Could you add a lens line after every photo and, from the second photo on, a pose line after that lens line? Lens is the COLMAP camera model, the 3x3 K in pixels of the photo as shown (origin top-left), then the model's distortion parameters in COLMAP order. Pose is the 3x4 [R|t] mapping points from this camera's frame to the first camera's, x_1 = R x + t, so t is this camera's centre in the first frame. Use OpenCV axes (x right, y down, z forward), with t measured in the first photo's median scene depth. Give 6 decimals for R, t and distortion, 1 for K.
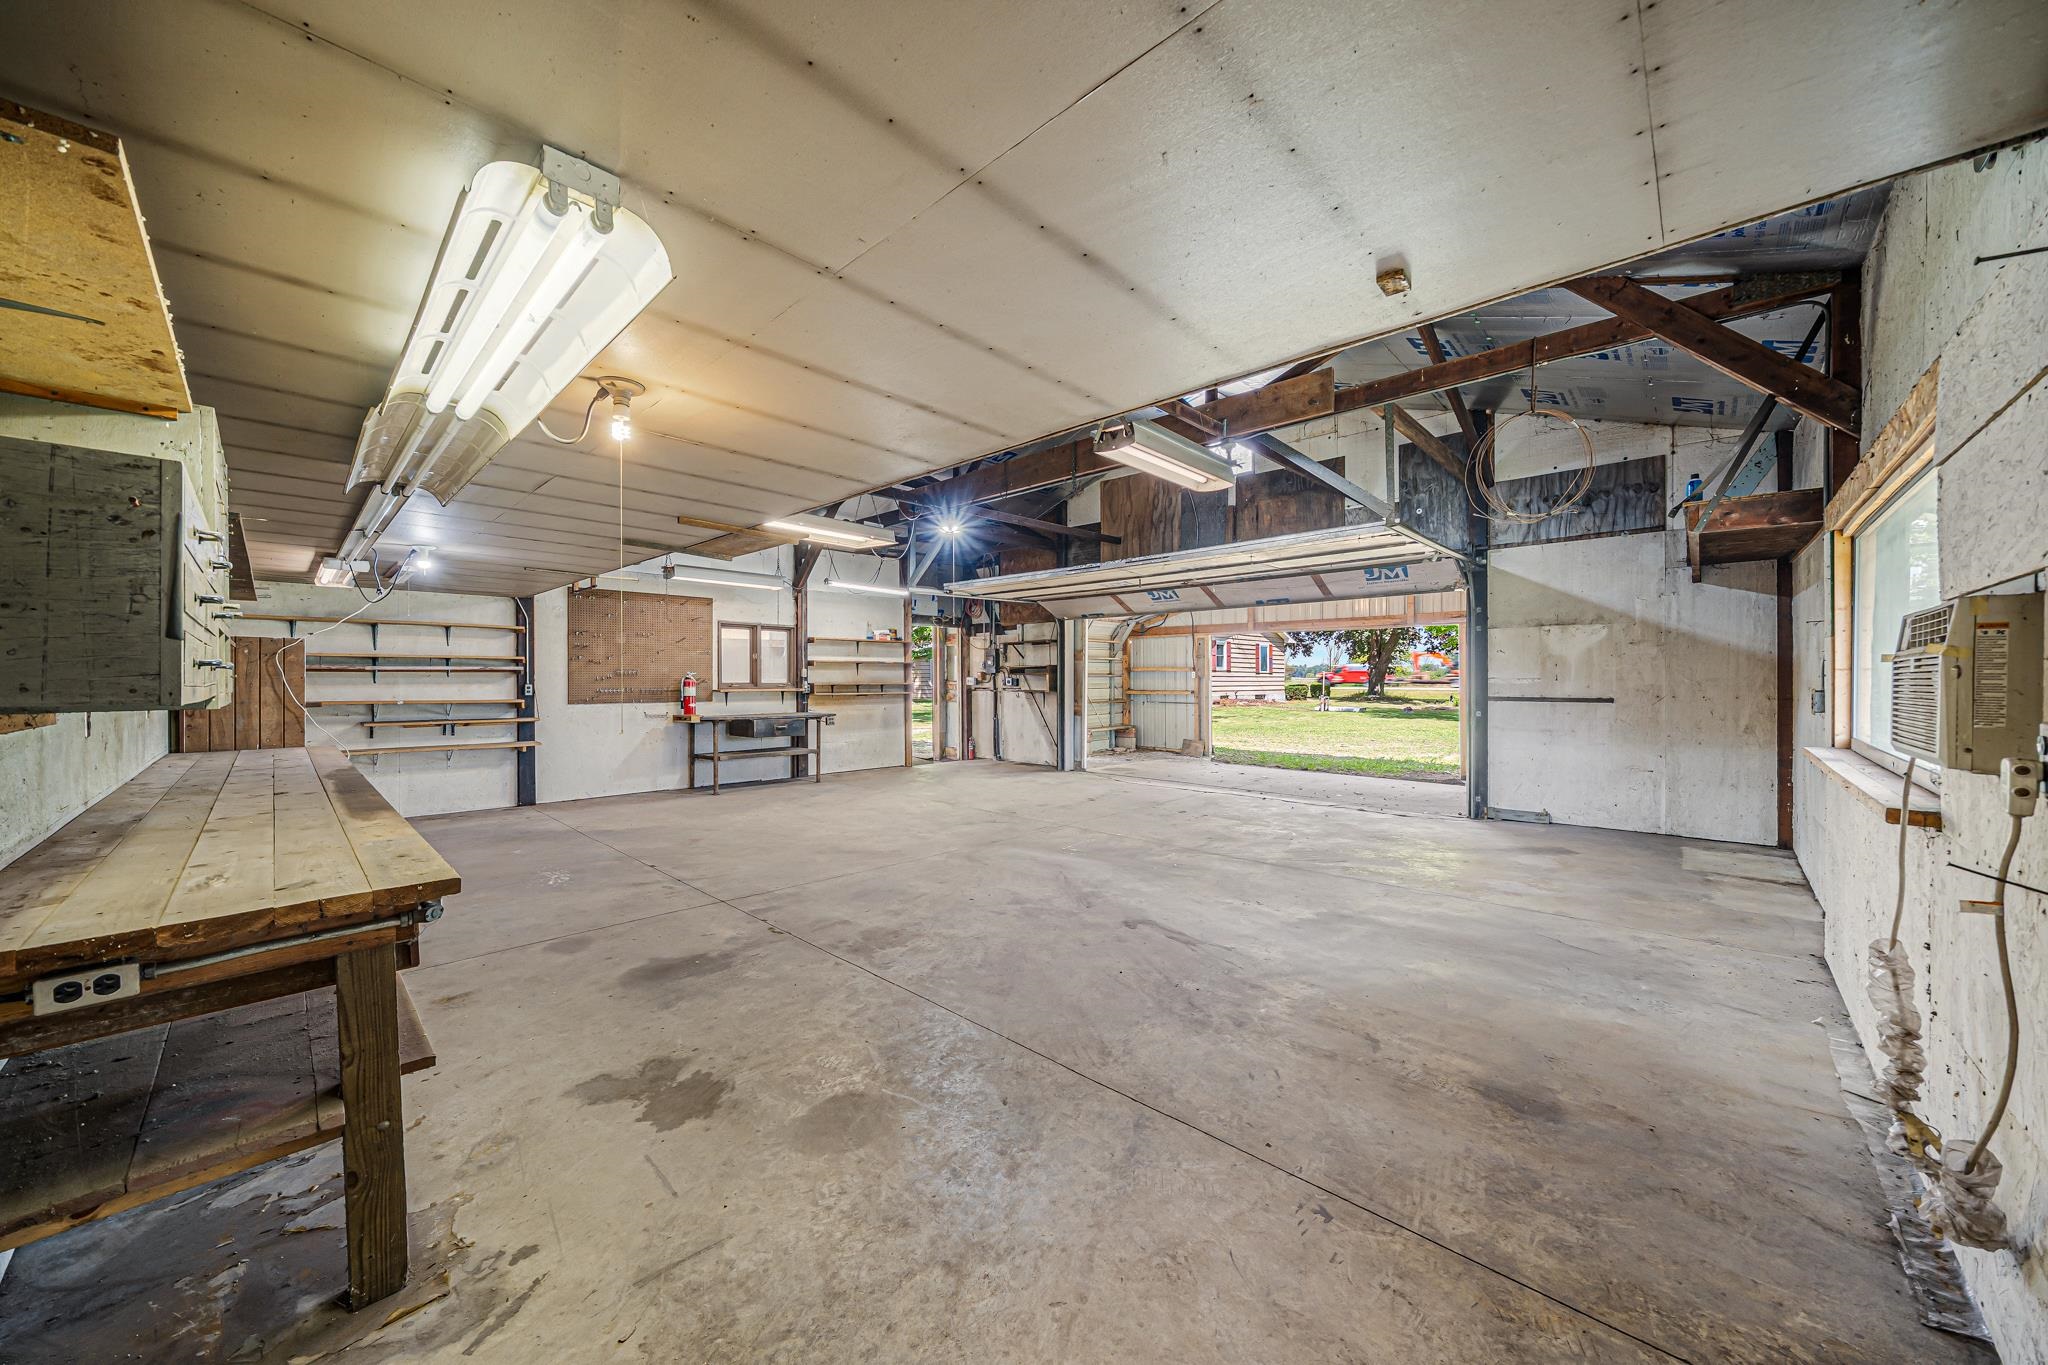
lens RADIAL K [[713.8, 0, 1015.9], [0, 713.8, 681.9], [0, 0, 1]] dist [-0.003135, -0.000021]
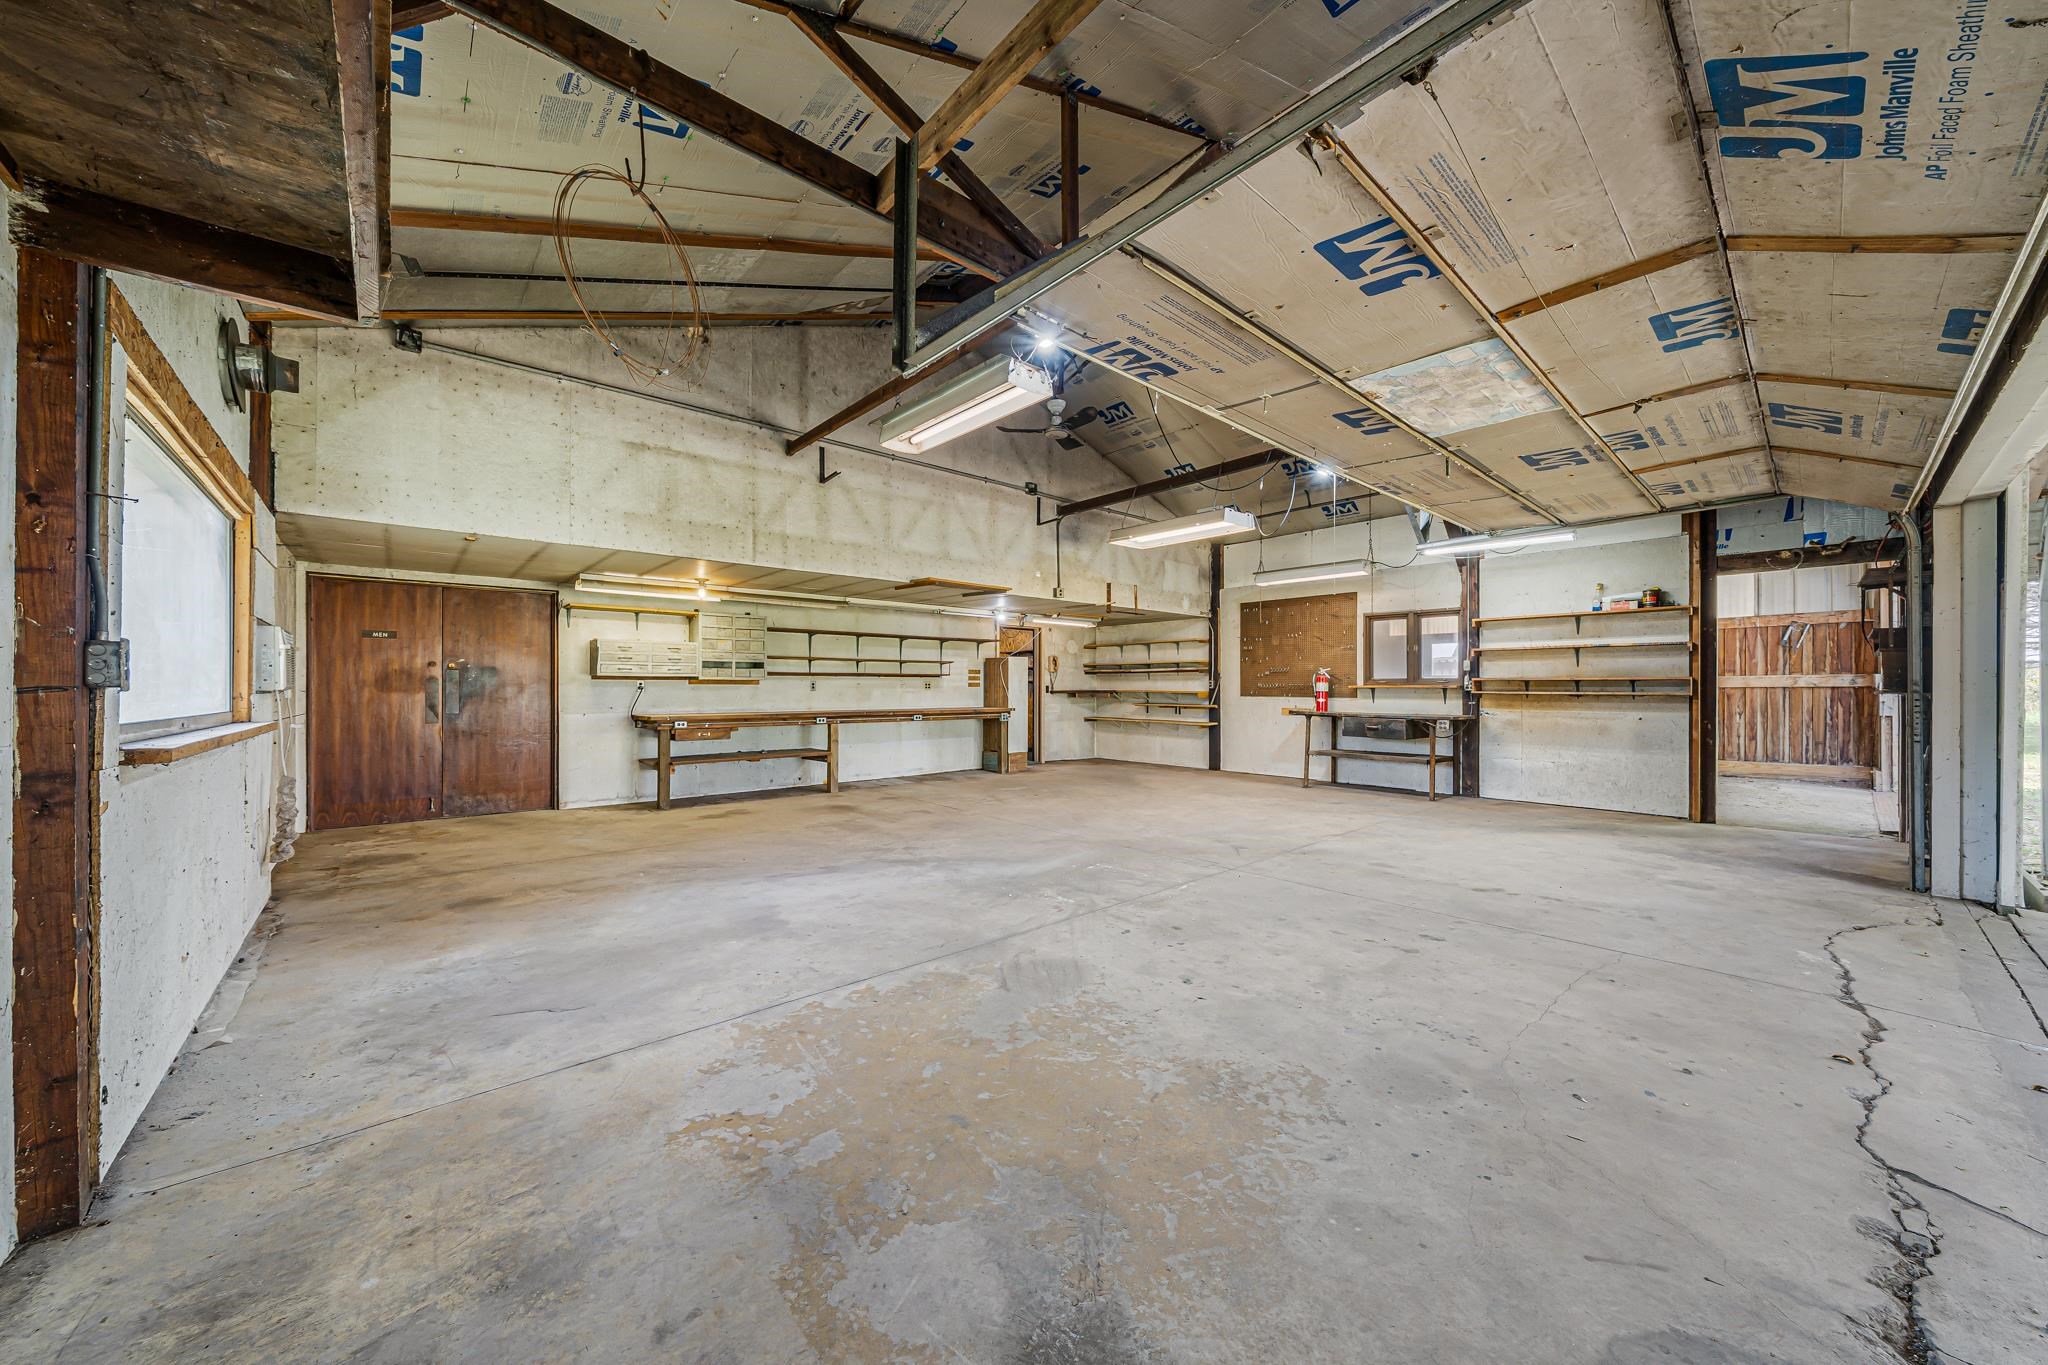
lens RADIAL K [[713.8, 0, 1016.3], [0, 713.8, 685.2], [0, 0, 1]] dist [-0.003135, -0.000021]
pose [[-0.082472, -0.003273, -0.996588, 0.704390], [-0.004801, 0.999984, -0.002887, 0.018448], [0.996582, 0.004546, -0.082486, 0.746167]]
